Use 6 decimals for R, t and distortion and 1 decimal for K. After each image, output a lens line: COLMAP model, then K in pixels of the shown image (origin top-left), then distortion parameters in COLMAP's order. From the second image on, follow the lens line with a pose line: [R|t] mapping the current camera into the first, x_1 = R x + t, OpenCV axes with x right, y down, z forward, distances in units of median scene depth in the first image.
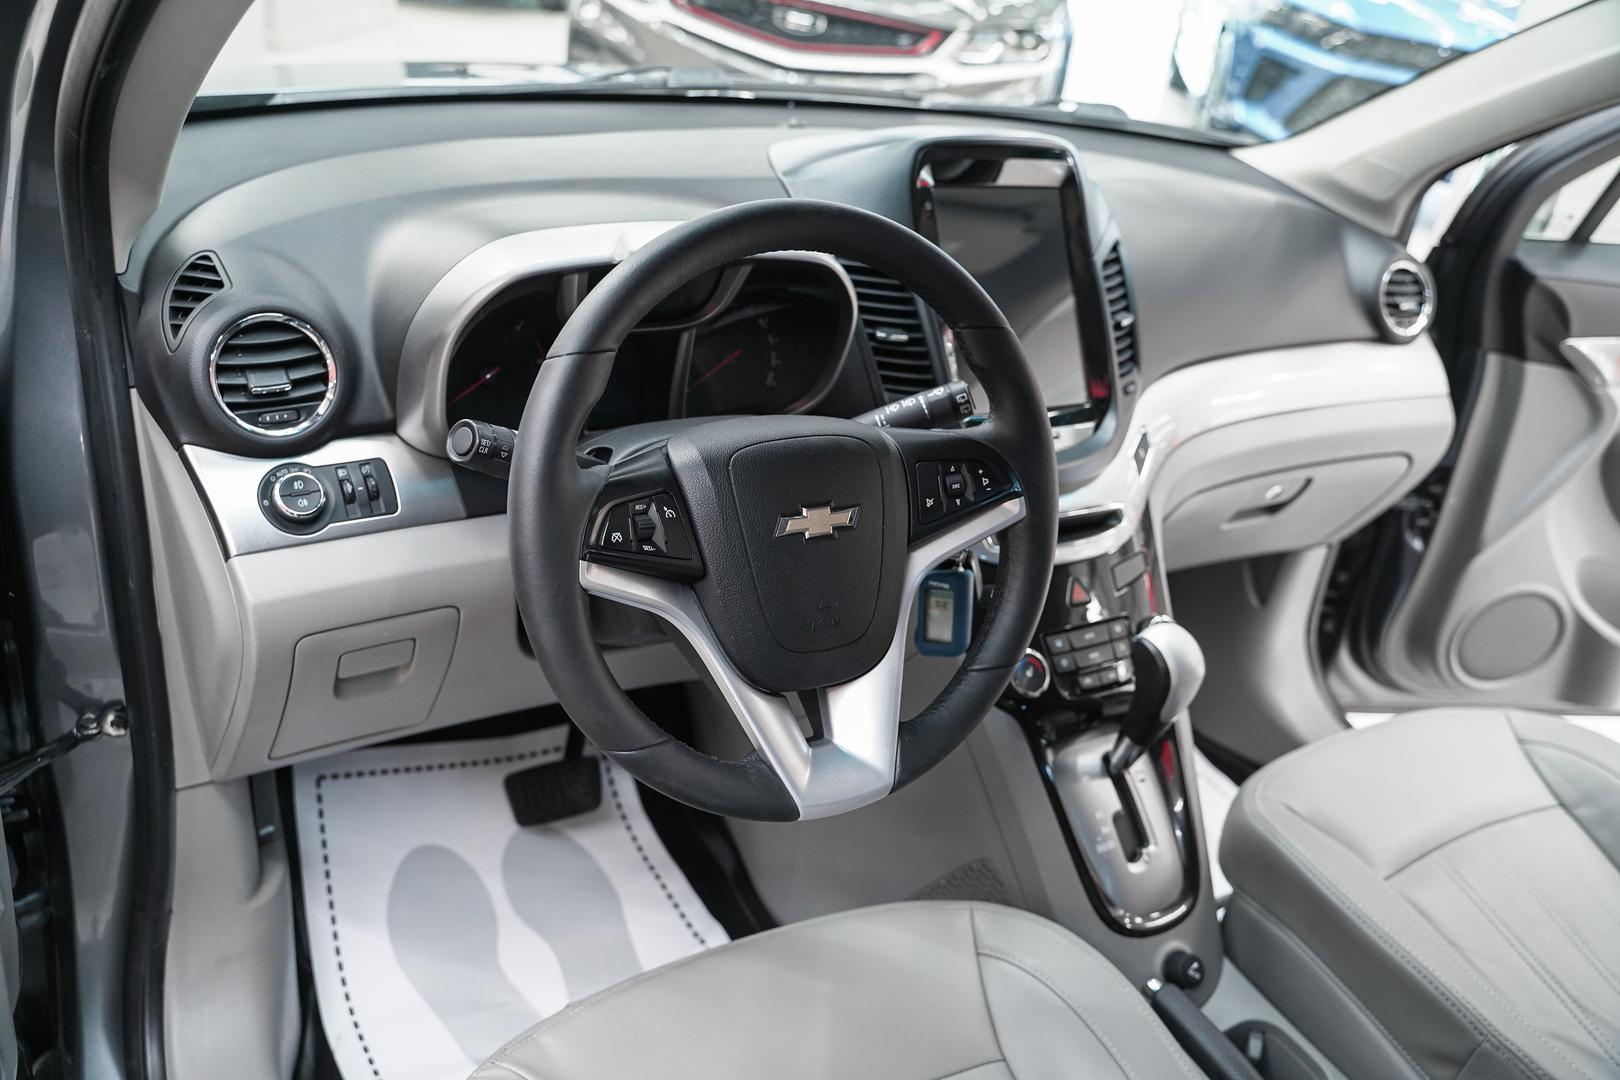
lens RADIAL K [[1310.1, 0, 810.0], [0, 1310.1, 540.0], [0, 0, 1]] dist [-0.121808, 0.095523]
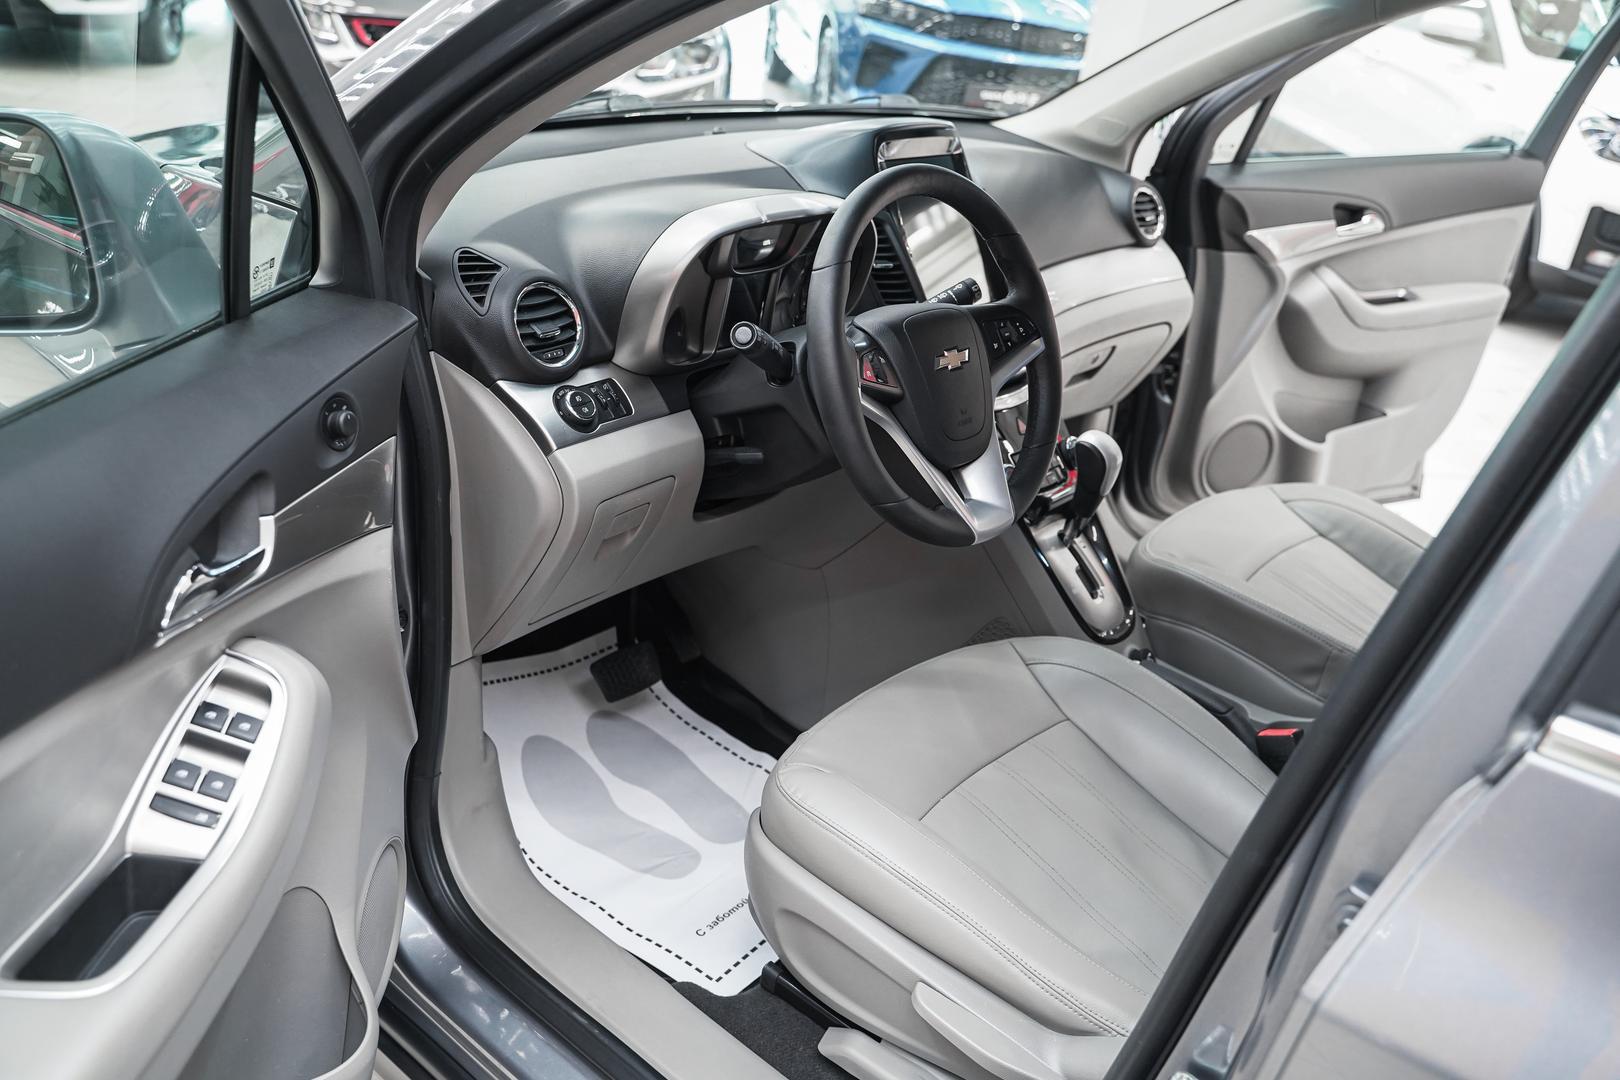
lens RADIAL K [[1356.2, 0, 810.0], [0, 1356.2, 540.0], [0, 0, 1]] dist [-0.123193, -0.000473]
pose [[0.946661, -0.173973, 0.271232, -0.387159], [0.178335, 0.983932, 0.008684, 0.094938], [-0.268384, 0.040150, 0.962475, -0.329554]]
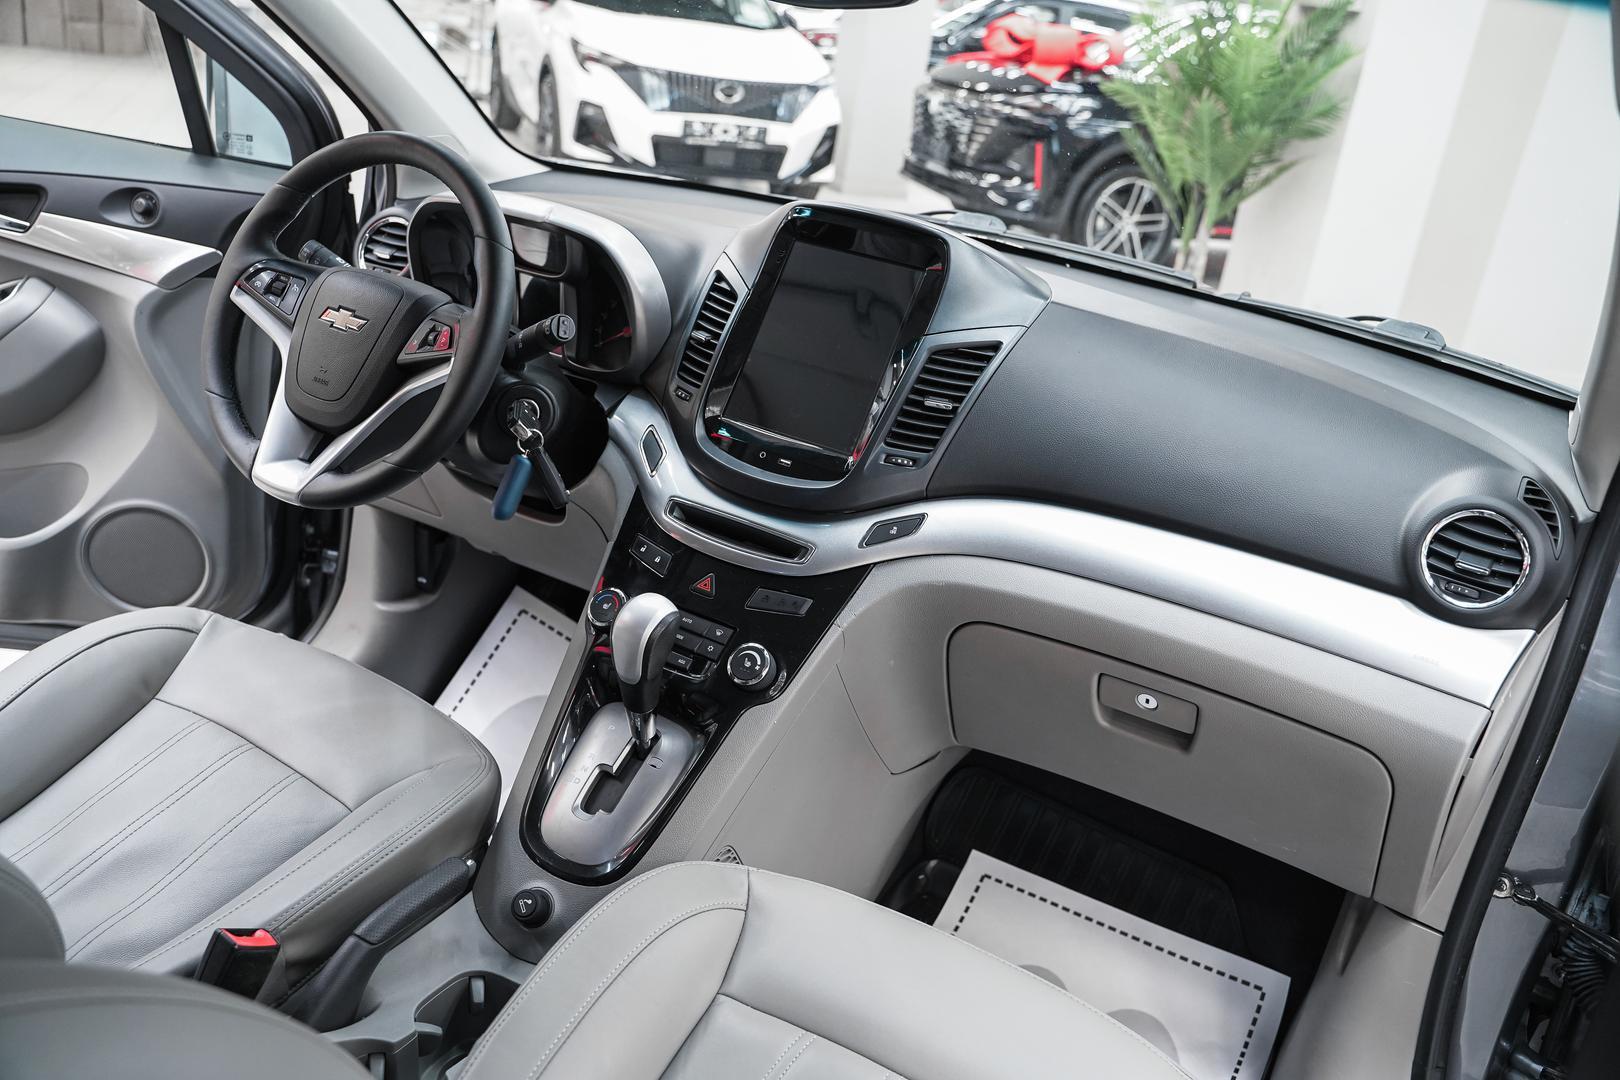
lens RADIAL K [[1310.1, 0, 810.0], [0, 1310.1, 540.0], [0, 0, 1]] dist [-0.121808, 0.095523]
pose [[0.504251, 0.253873, -0.825397, 0.980179], [-0.474050, 0.880296, -0.018848, -0.010789], [0.721808, 0.400783, 0.564239, 0.374448]]
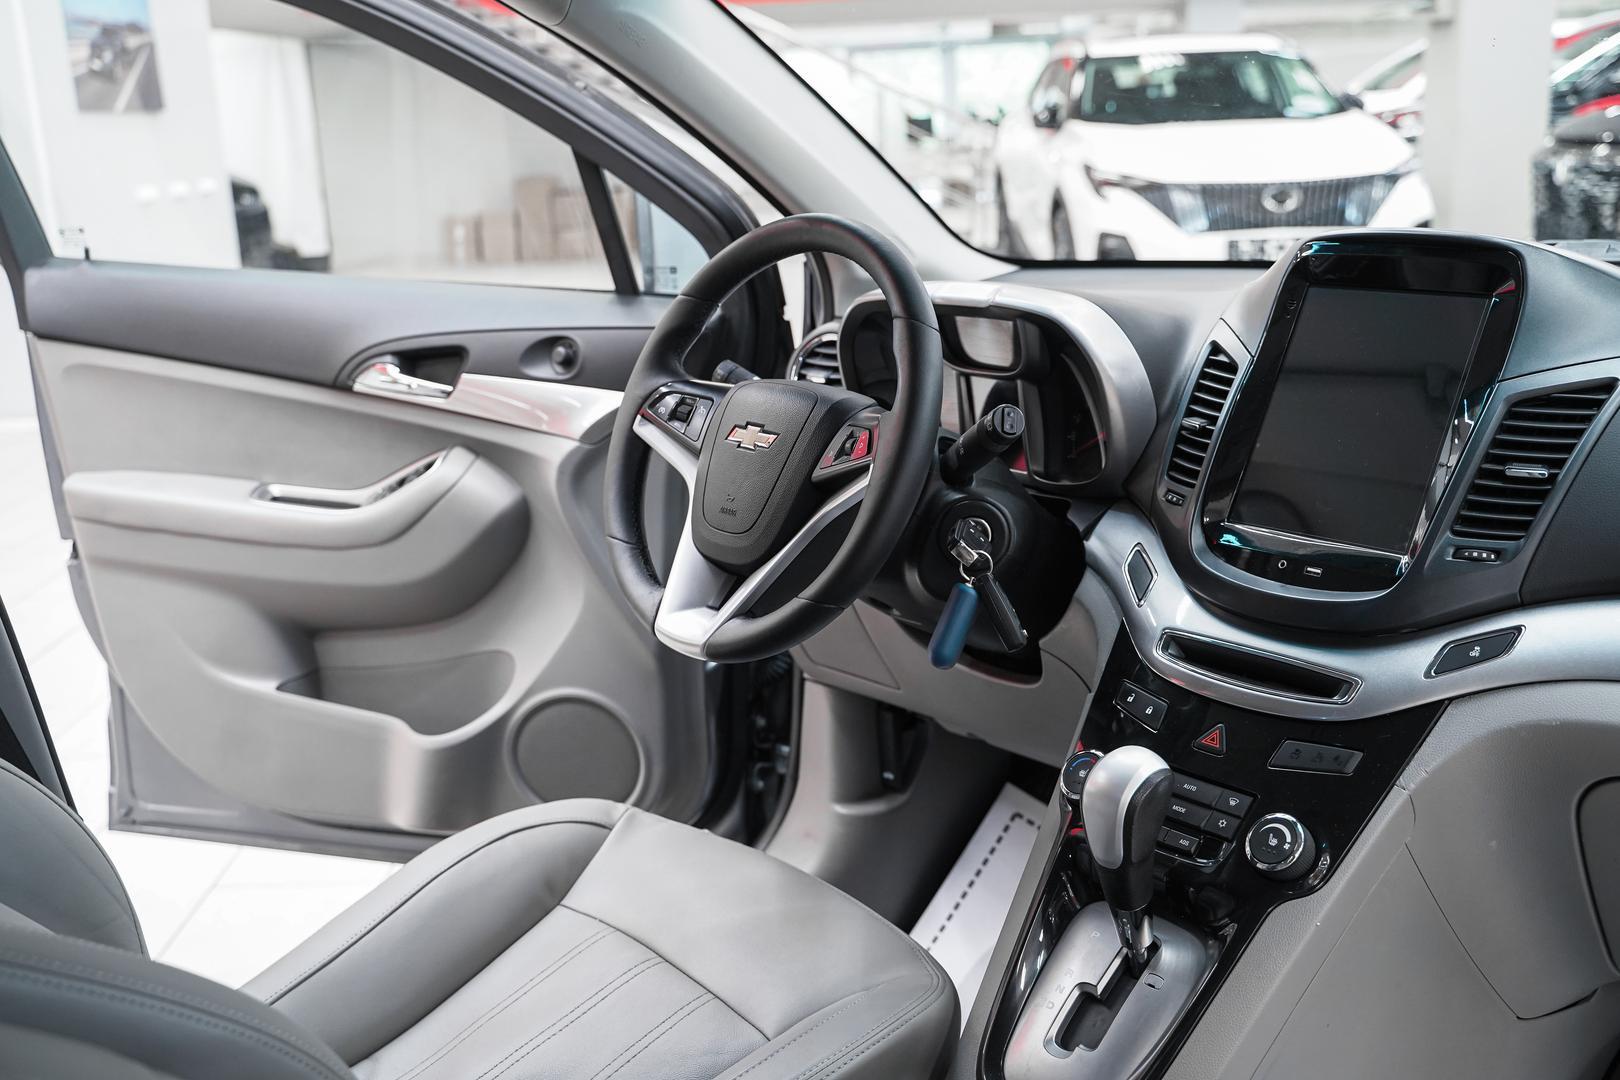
lens RADIAL K [[1595.1, 0, 808.6], [0, 1595.1, 520.1], [0, 0, 1]] dist [-0.077397, 0.154299]
pose [[0.165017, 0.088009, -0.982356, 0.963945], [-0.424747, 0.905259, 0.009753, 0.012718], [0.890146, 0.415644, 0.186764, 0.462949]]
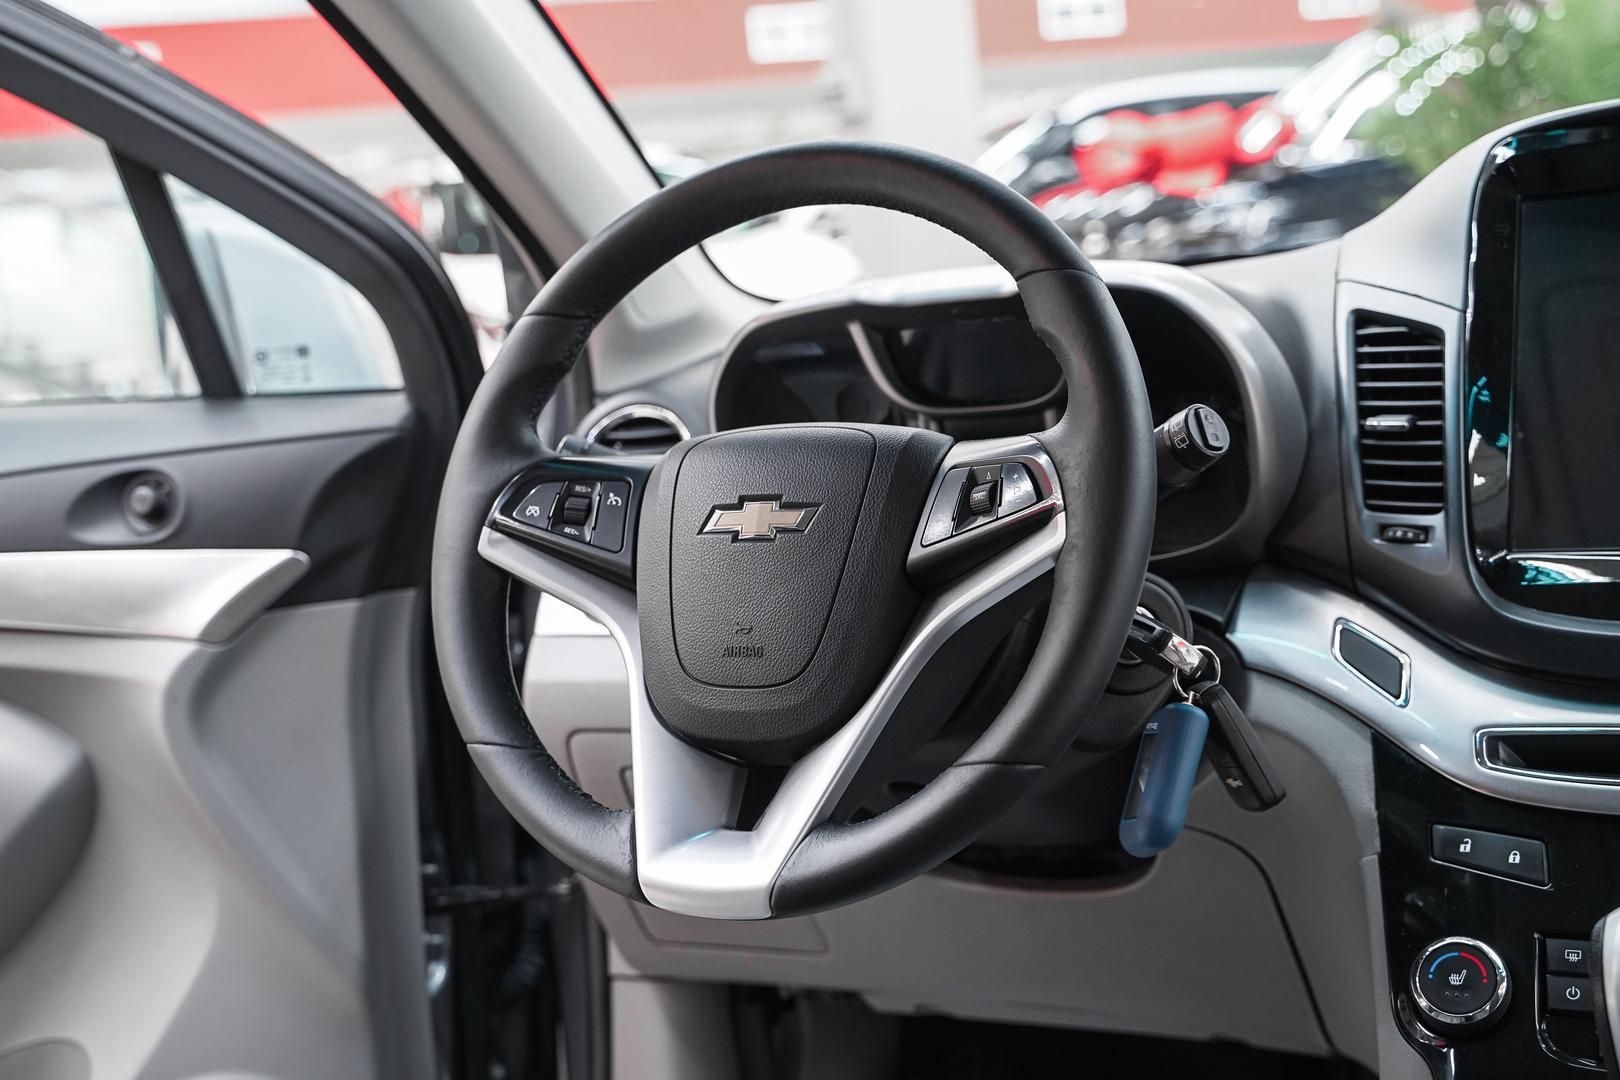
lens RADIAL K [[2005.2, 0, 810.0], [0, 2005.2, 540.0], [0, 0, 1]] dist [0.010429, 0.017163]
pose [[0.511759, -0.075141, -0.855837, 0.610239], [-0.252253, 0.939119, -0.233291, 0.157078], [0.821262, 0.335276, 0.461648, 0.285509]]
